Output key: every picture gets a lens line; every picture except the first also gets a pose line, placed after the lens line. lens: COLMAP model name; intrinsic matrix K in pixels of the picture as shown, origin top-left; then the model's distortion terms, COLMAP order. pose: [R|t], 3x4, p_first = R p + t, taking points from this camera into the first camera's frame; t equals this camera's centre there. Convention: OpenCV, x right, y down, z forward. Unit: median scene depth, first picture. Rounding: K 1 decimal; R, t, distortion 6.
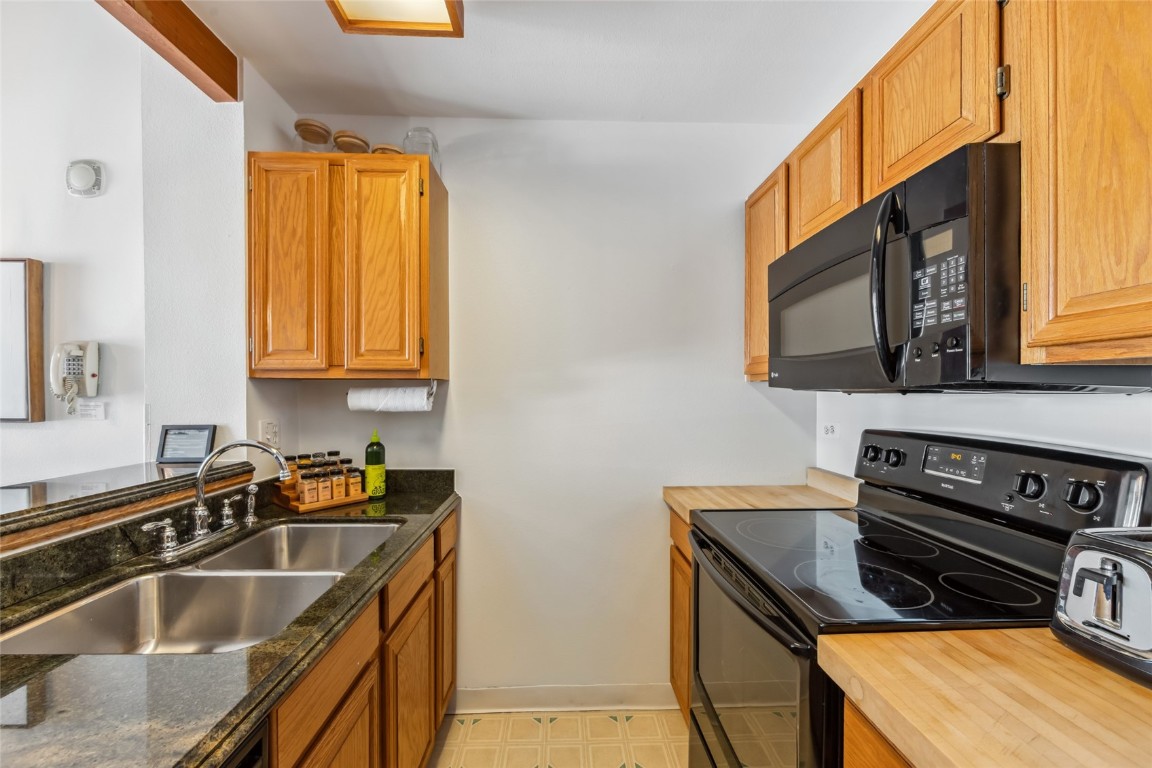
lens RADIAL K [[461.7, 0, 574.2], [0, 461.7, 394.1], [0, 0, 1]] dist [-0.002725, -0.000418]
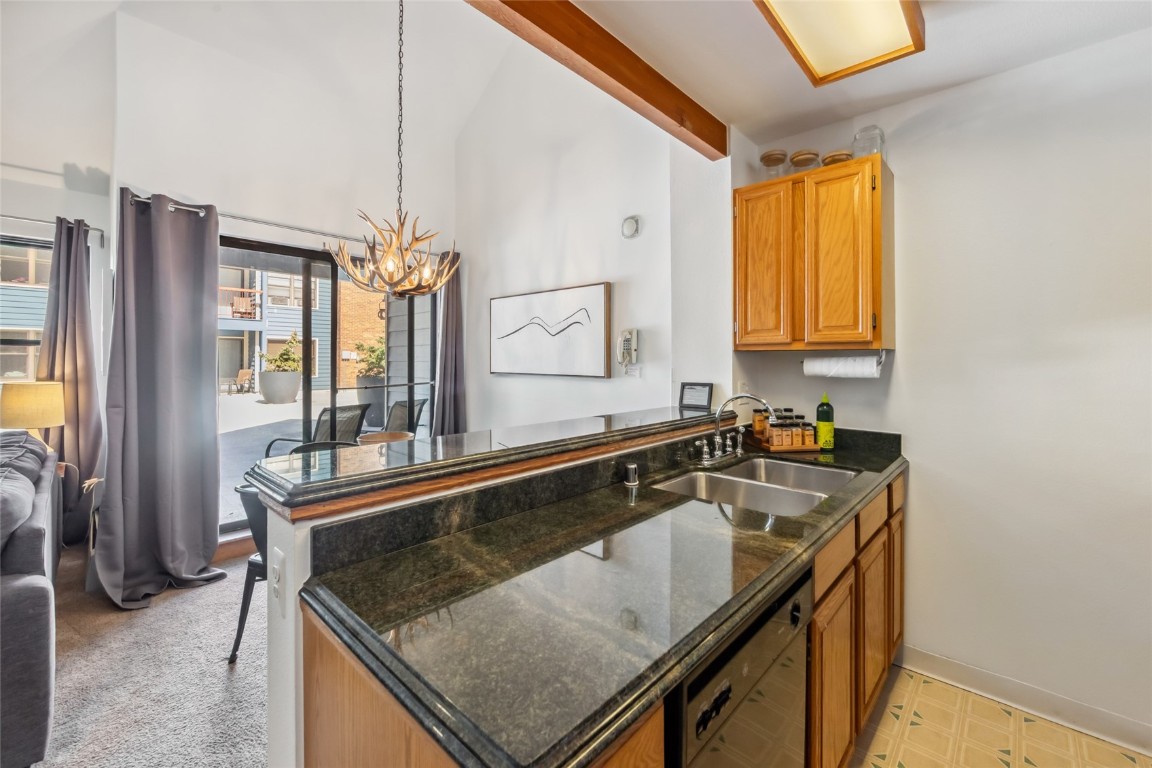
lens RADIAL K [[471.1, 0, 584.4], [0, 471.1, 356.9], [0, 0, 1]] dist [-0.006304, 0.000124]
pose [[0.711914, -0.004386, -0.702253, -0.025194], [-0.003431, 0.999947, -0.009723, -0.000554], [0.702258, 0.009331, 0.711861, -0.334626]]
